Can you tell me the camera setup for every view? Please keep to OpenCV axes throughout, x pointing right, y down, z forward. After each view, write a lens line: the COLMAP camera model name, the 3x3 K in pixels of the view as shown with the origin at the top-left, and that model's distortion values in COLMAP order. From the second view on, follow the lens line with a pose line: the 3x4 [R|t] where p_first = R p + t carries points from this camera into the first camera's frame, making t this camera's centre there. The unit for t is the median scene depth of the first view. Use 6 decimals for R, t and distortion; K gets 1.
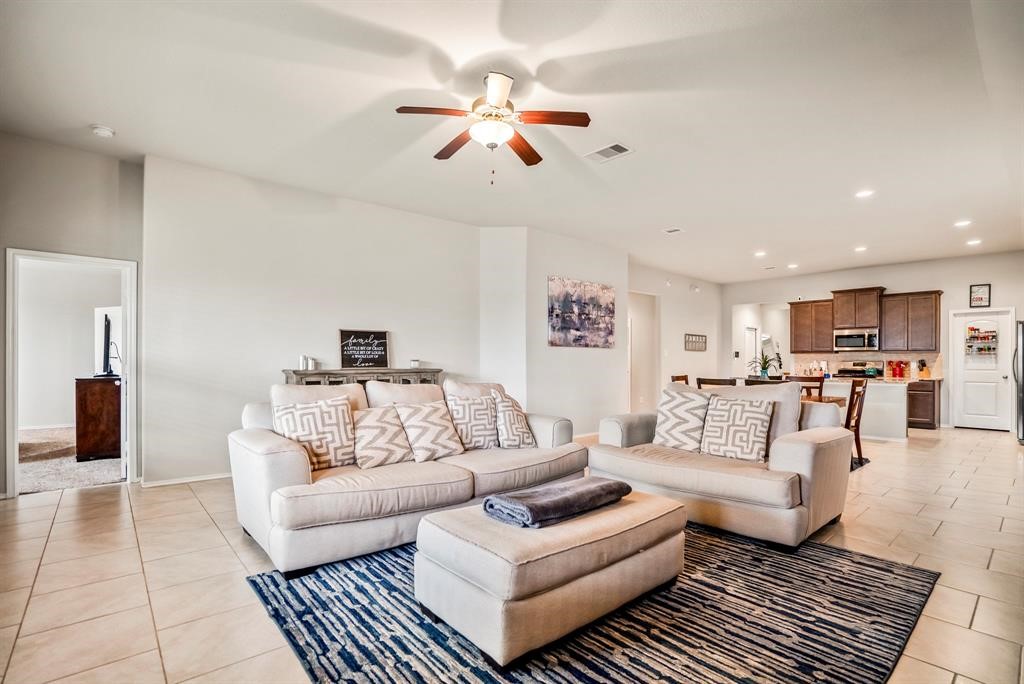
lens RADIAL K [[479.7, 0, 506.0], [0, 479.7, 357.8], [0, 0, 1]] dist [-0.047021, 0.016545]
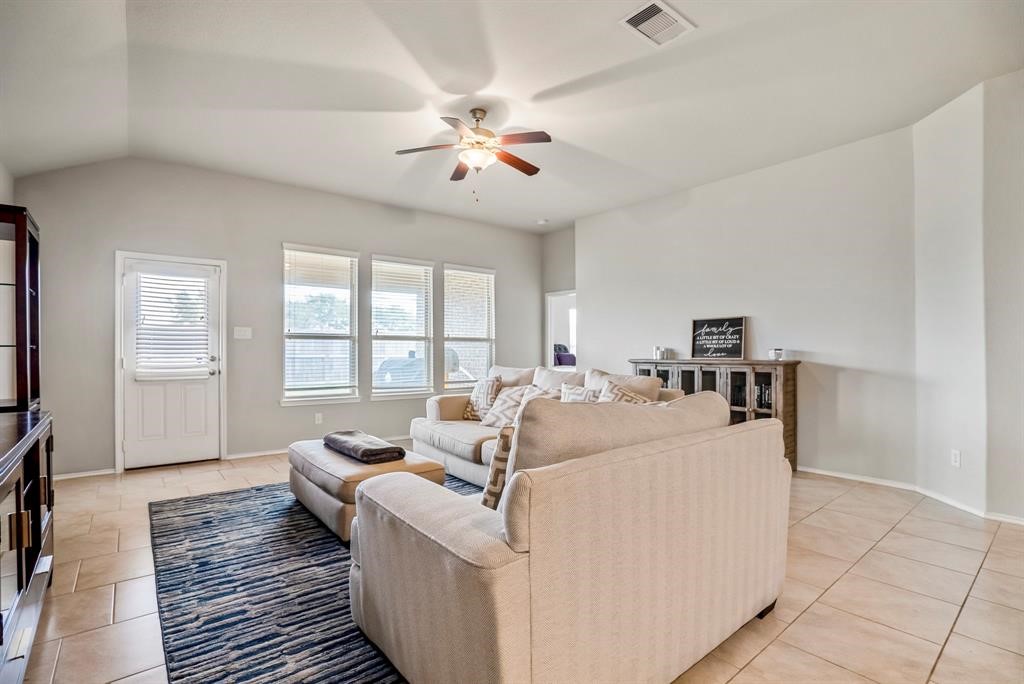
lens RADIAL K [[481.7, 0, 505.0], [0, 481.7, 344.6], [0, 0, 1]] dist [-0.059190, 0.024809]
pose [[-0.031654, -0.016833, -0.999357, 0.480216], [0.006898, 0.999831, -0.017059, 0.005449], [0.999475, -0.007433, -0.031532, 0.459611]]
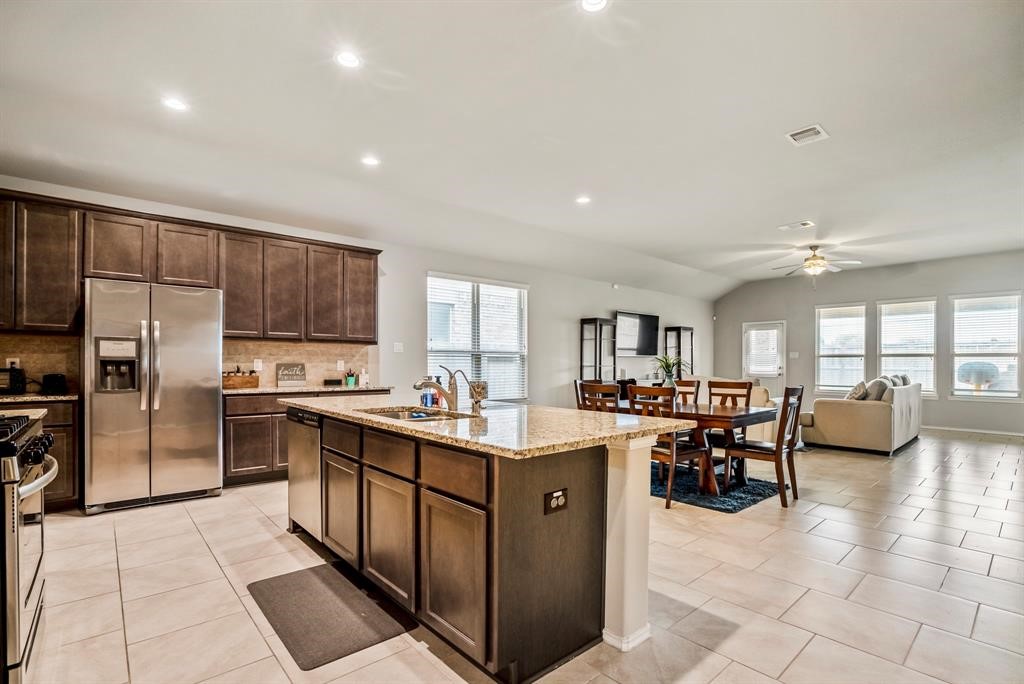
lens RADIAL K [[481.4, 0, 497.4], [0, 481.4, 363.0], [0, 0, 1]] dist [-0.056563, 0.004970]
pose [[-0.999952, -0.008461, 0.004942, 0.652510], [-0.008494, 0.999942, -0.006681, 0.013061], [-0.004885, -0.006723, -0.999965, 1.414816]]
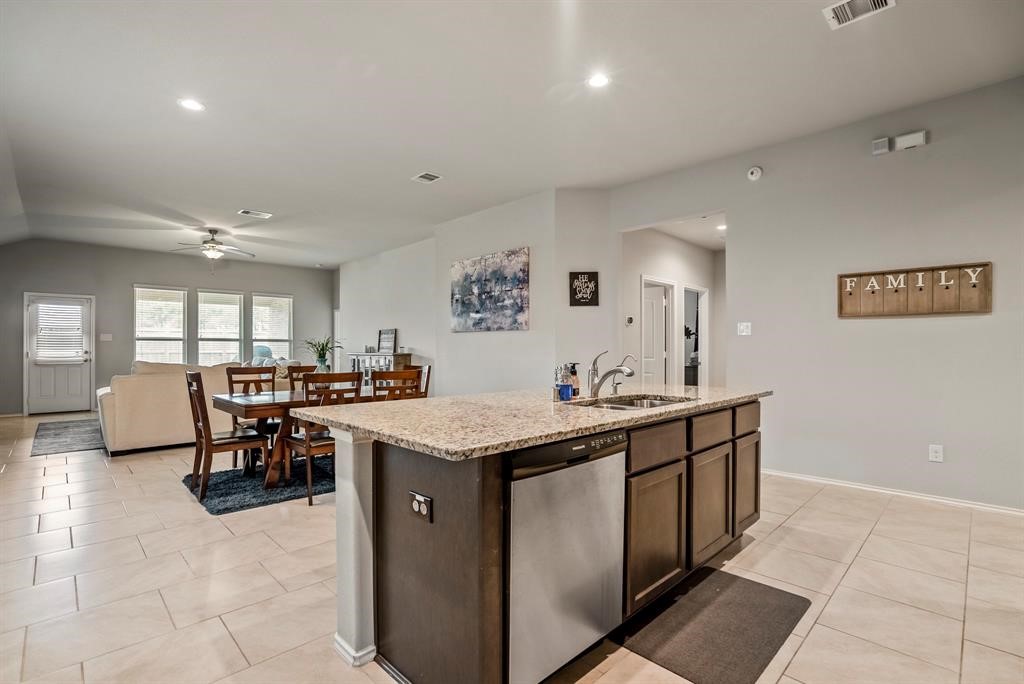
lens RADIAL K [[481.7, 0, 505.0], [0, 481.7, 344.6], [0, 0, 1]] dist [-0.059190, 0.024809]
pose [[0.060169, -0.011089, -0.998127, 1.024514], [0.006757, 0.999920, -0.010702, 0.011441], [0.998165, -0.006101, 0.060239, 0.977143]]
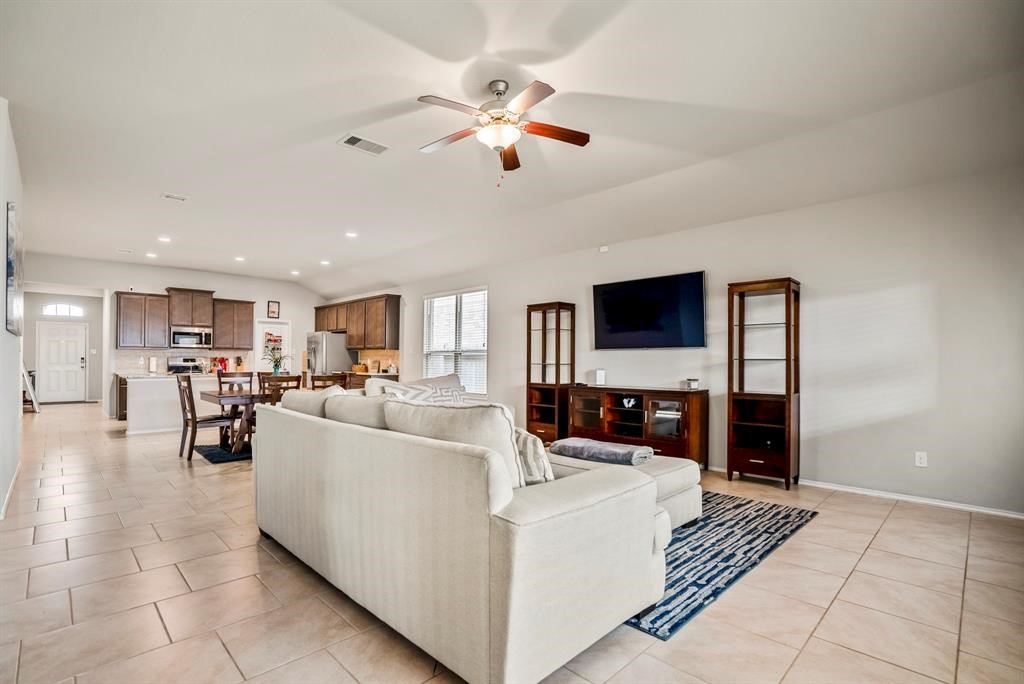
lens RADIAL K [[479.7, 0, 506.0], [0, 479.7, 357.8], [0, 0, 1]] dist [-0.047021, 0.016545]
pose [[-0.058673, 0.001824, 0.998276, -0.434208], [-0.012957, 0.999913, -0.002589, 0.001746], [-0.998193, -0.013086, -0.058644, 0.434079]]
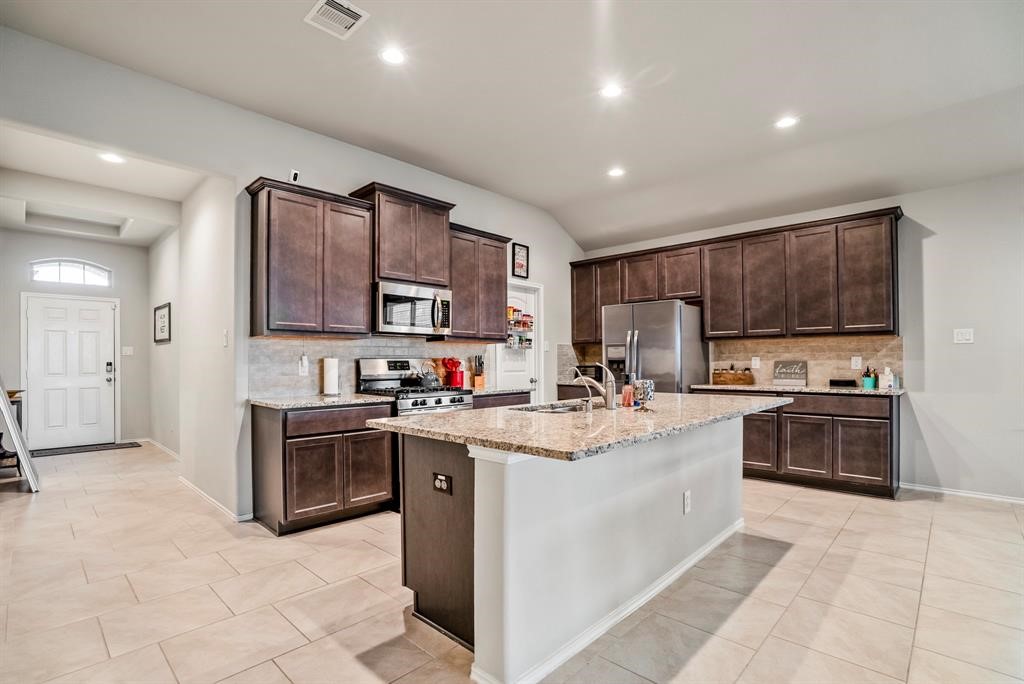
lens RADIAL K [[478.5, 0, 515.4], [0, 478.5, 359.9], [0, 0, 1]] dist [-0.060006, 0.023857]
pose [[-0.098716, 0.000487, 0.995116, 0.355406], [-0.001190, 0.999999, -0.000608, 0.011070], [-0.995115, -0.001245, -0.098715, 1.161491]]
